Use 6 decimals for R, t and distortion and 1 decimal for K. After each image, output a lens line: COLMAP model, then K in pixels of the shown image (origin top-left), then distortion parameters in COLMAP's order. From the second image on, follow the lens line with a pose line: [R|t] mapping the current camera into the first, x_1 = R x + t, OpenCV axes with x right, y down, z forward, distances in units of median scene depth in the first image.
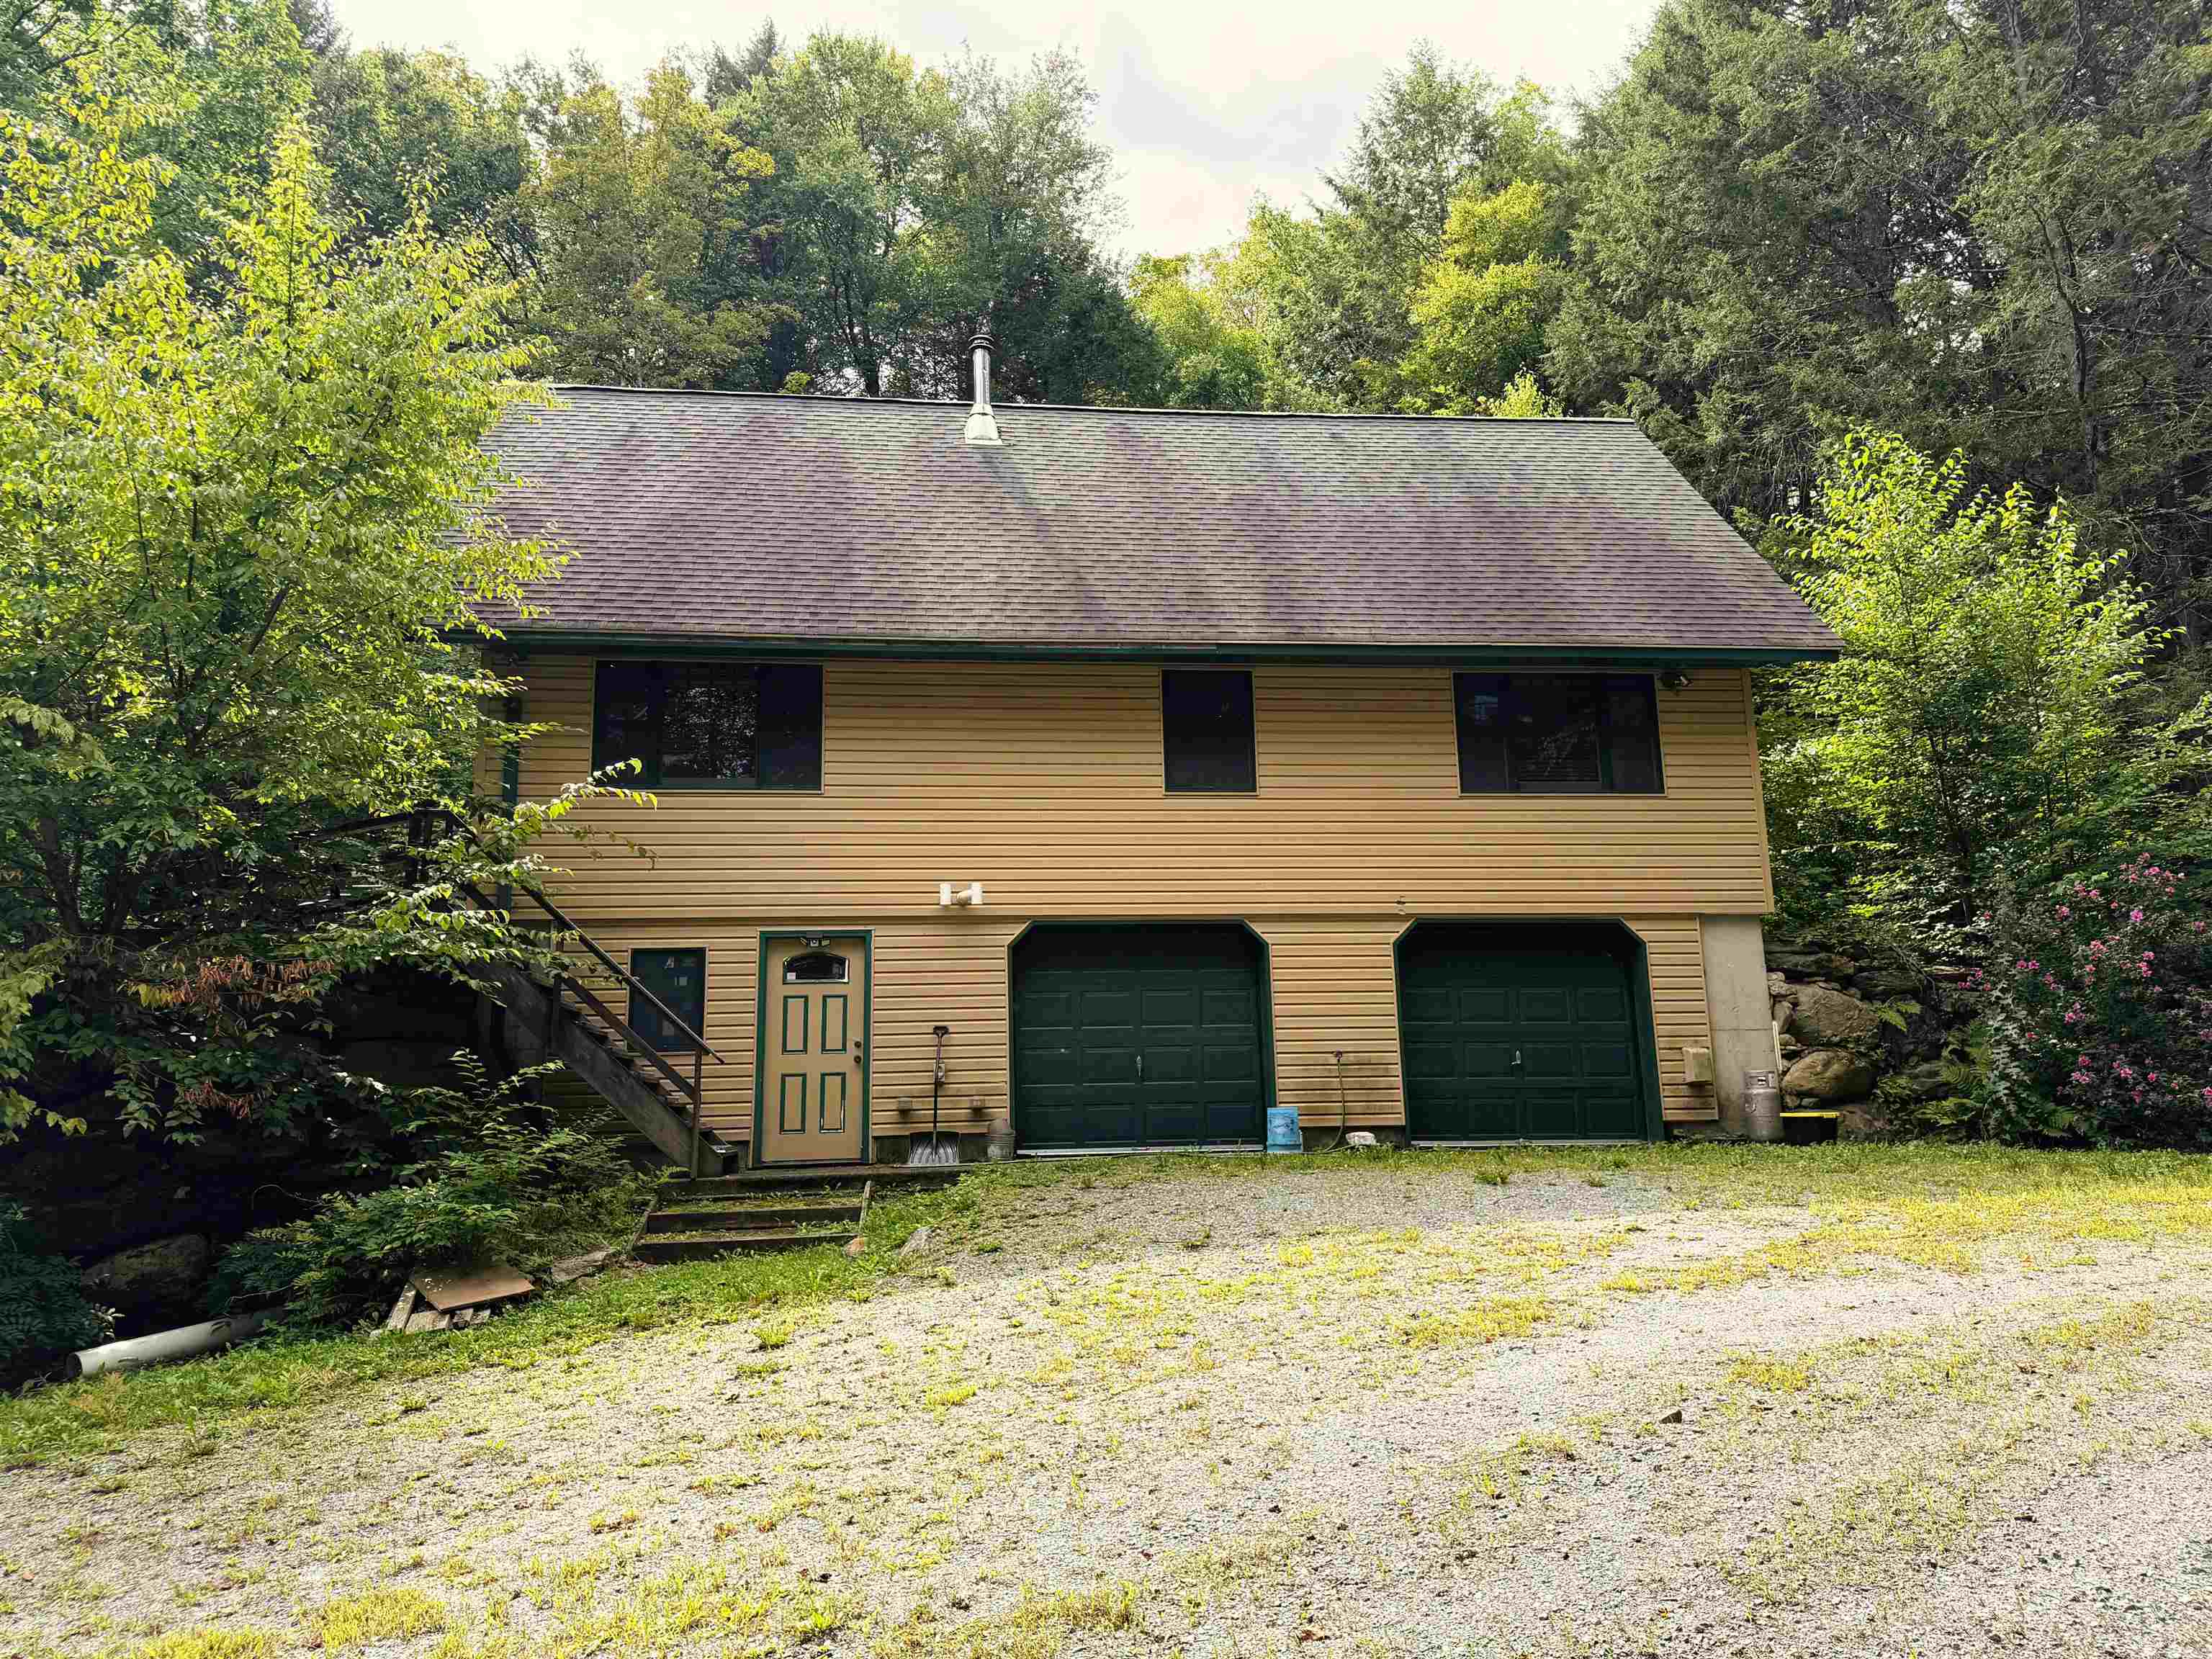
lens RADIAL K [[1563.1, 0, 1101.7], [0, 1563.1, 835.7], [0, 0, 1]] dist [0.067986, -0.082516]
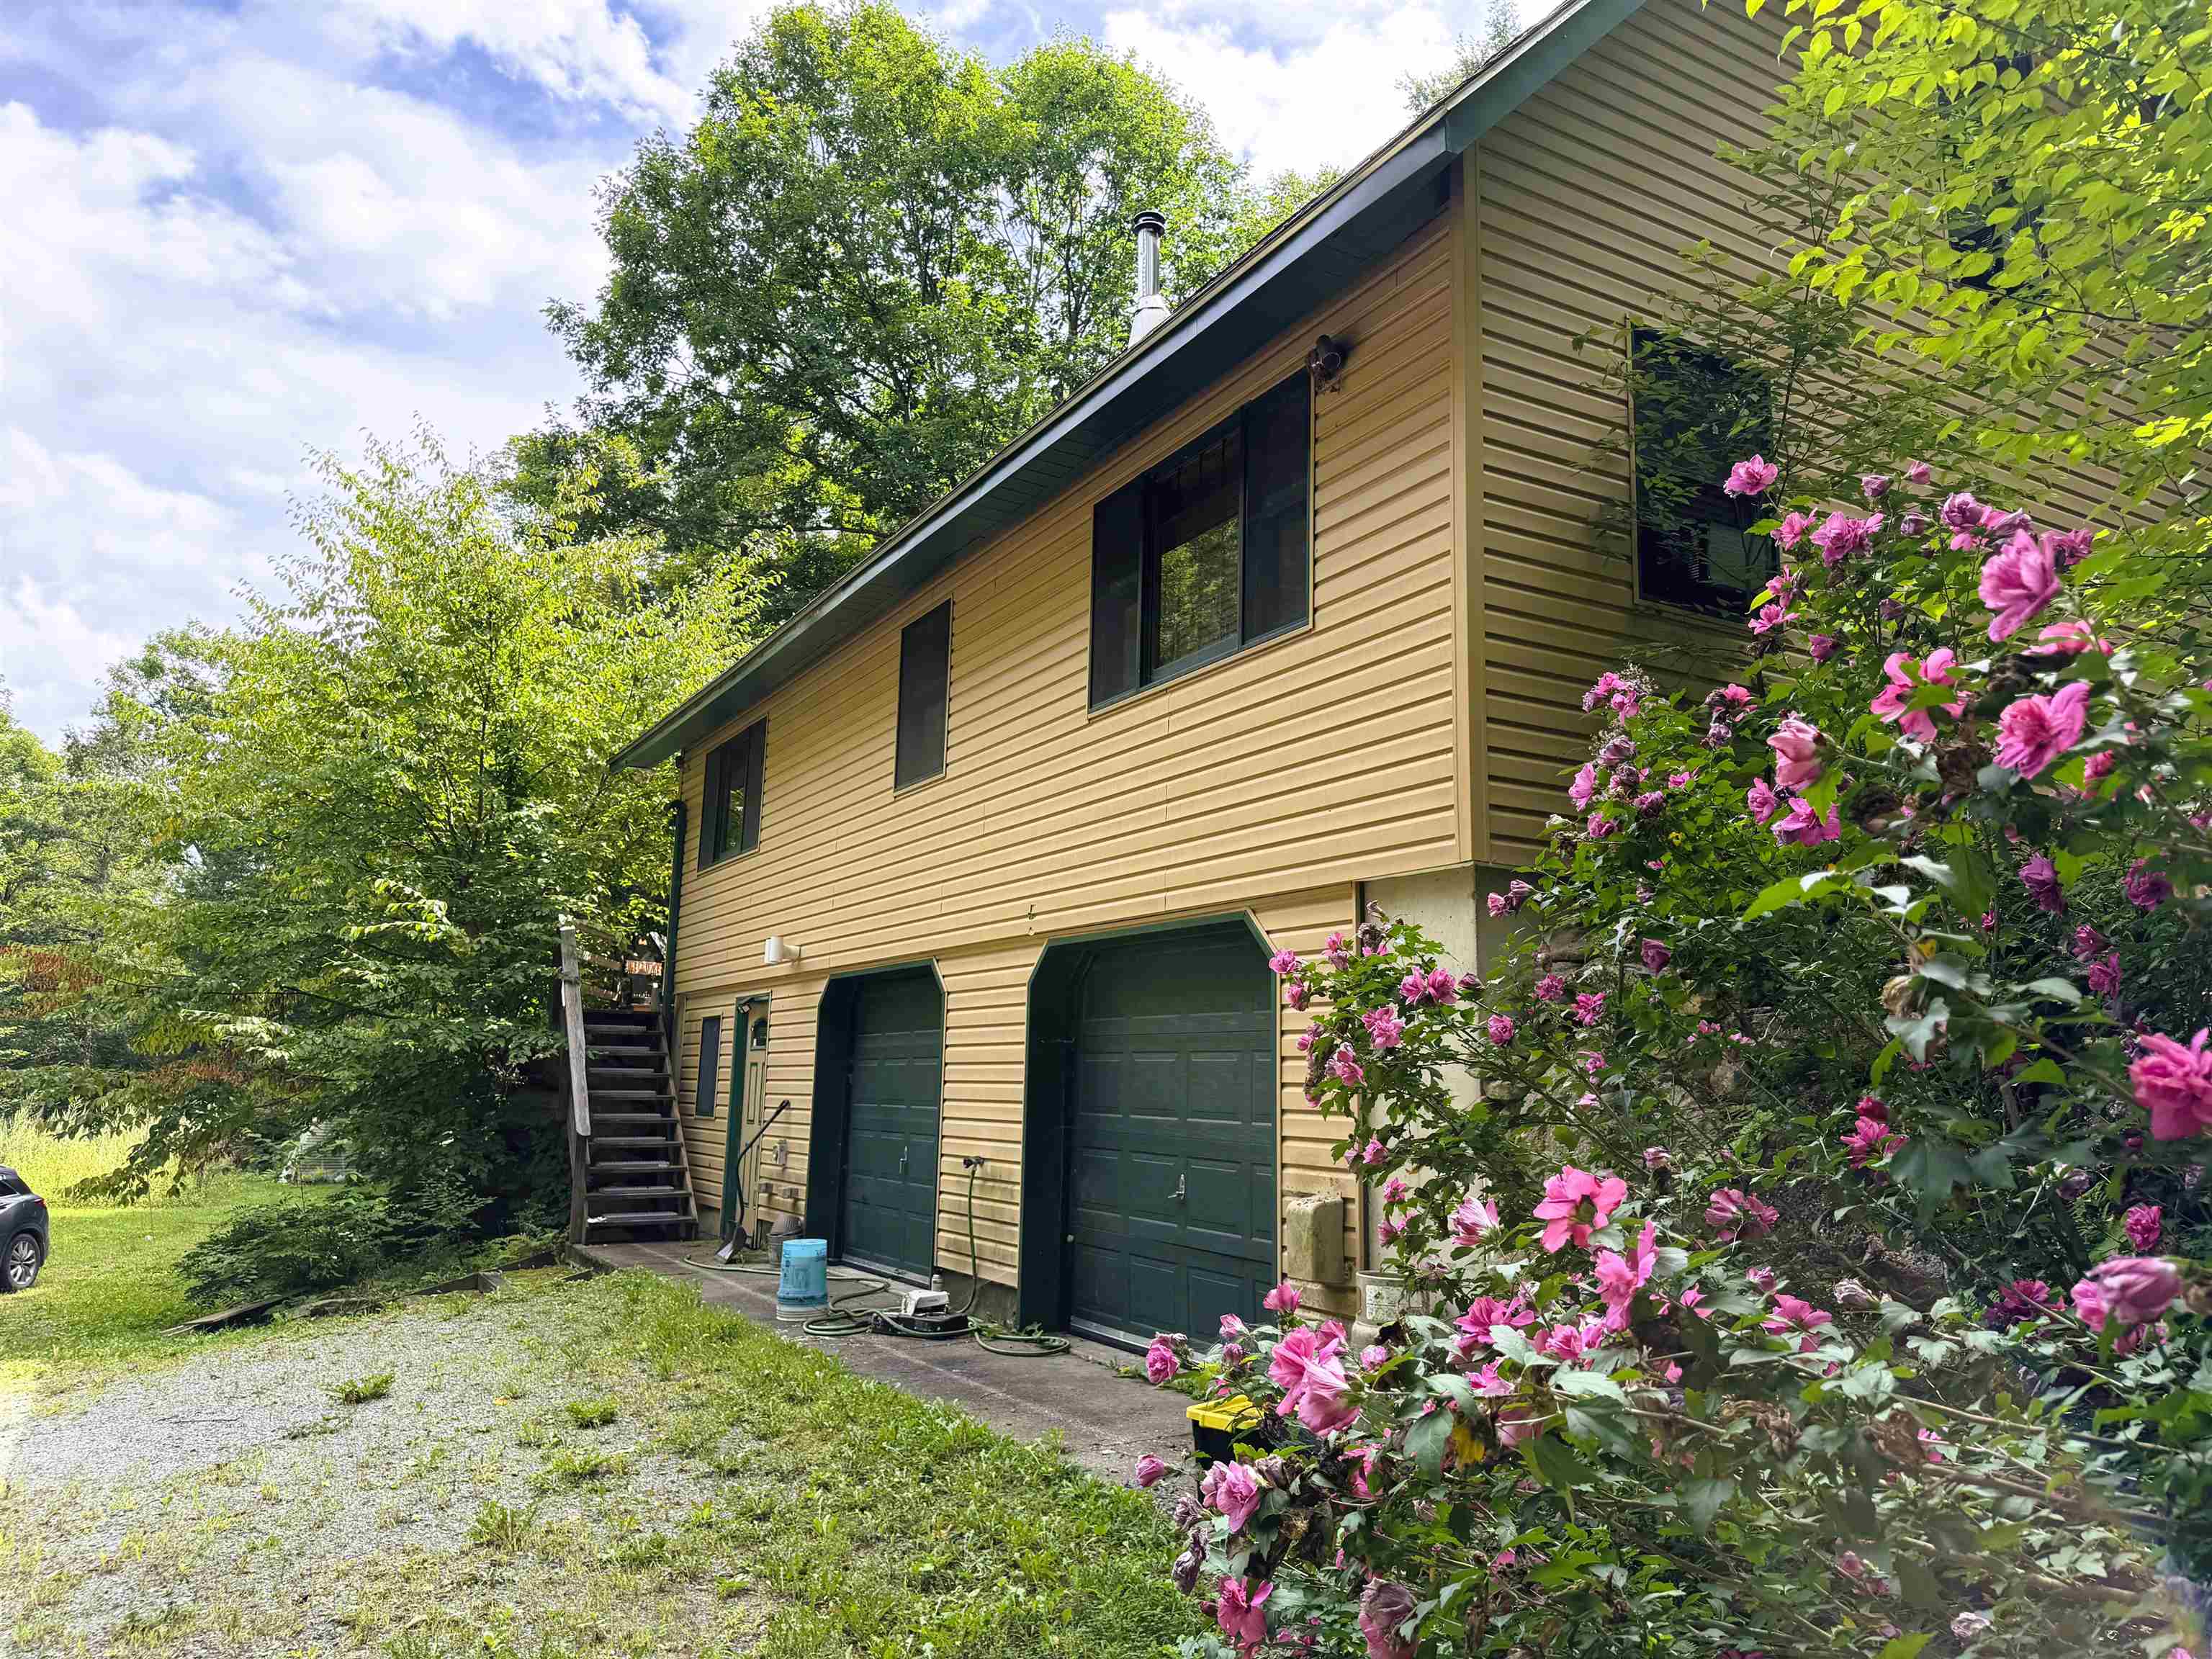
lens RADIAL K [[1563.1, 0, 1101.7], [0, 1563.1, 835.7], [0, 0, 1]] dist [0.067986, -0.082516]
pose [[0.385297, -0.118023, -0.915214, 0.768040], [0.146482, 0.987035, -0.065617, 0.056672], [0.911092, -0.108780, 0.397589, 0.797706]]
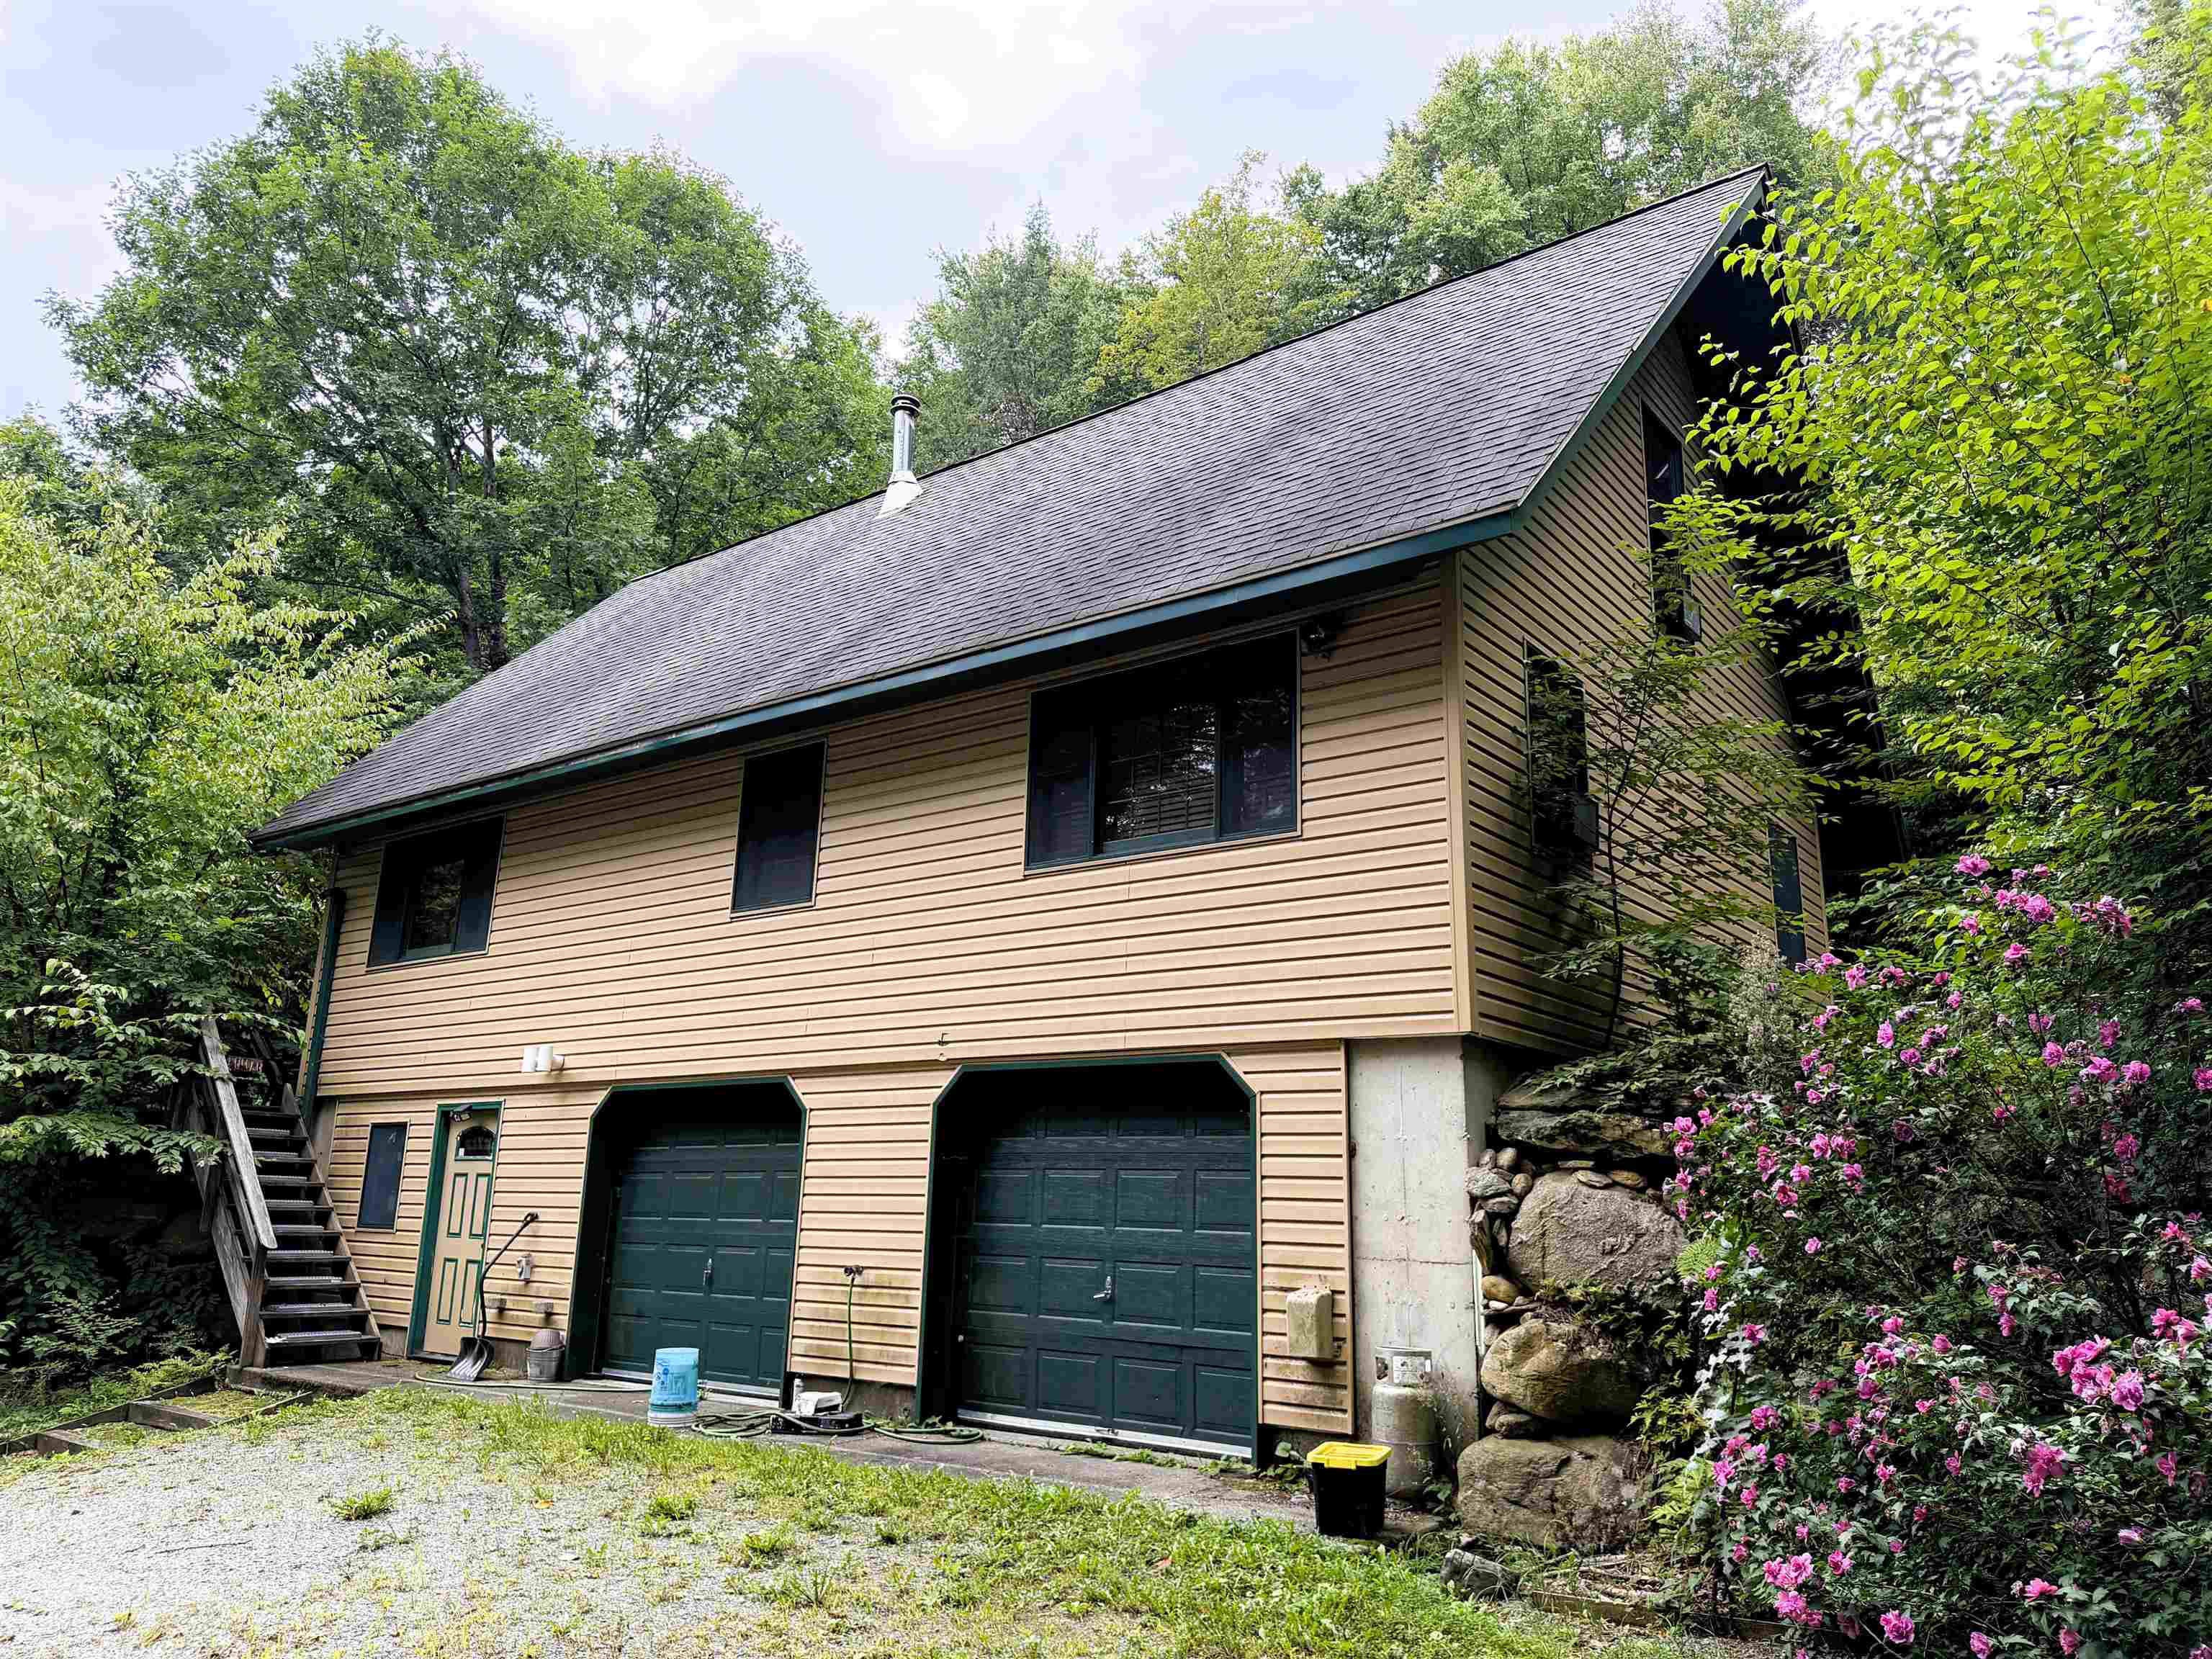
lens RADIAL K [[1584.4, 0, 1106.0], [0, 1584.4, 829.5], [0, 0, 1]] dist [0.069403, -0.110002]
pose [[0.711236, -0.130612, -0.690713, 0.734588], [0.085175, 0.991359, -0.099759, 0.025933], [0.697774, 0.012121, 0.716215, 0.564554]]
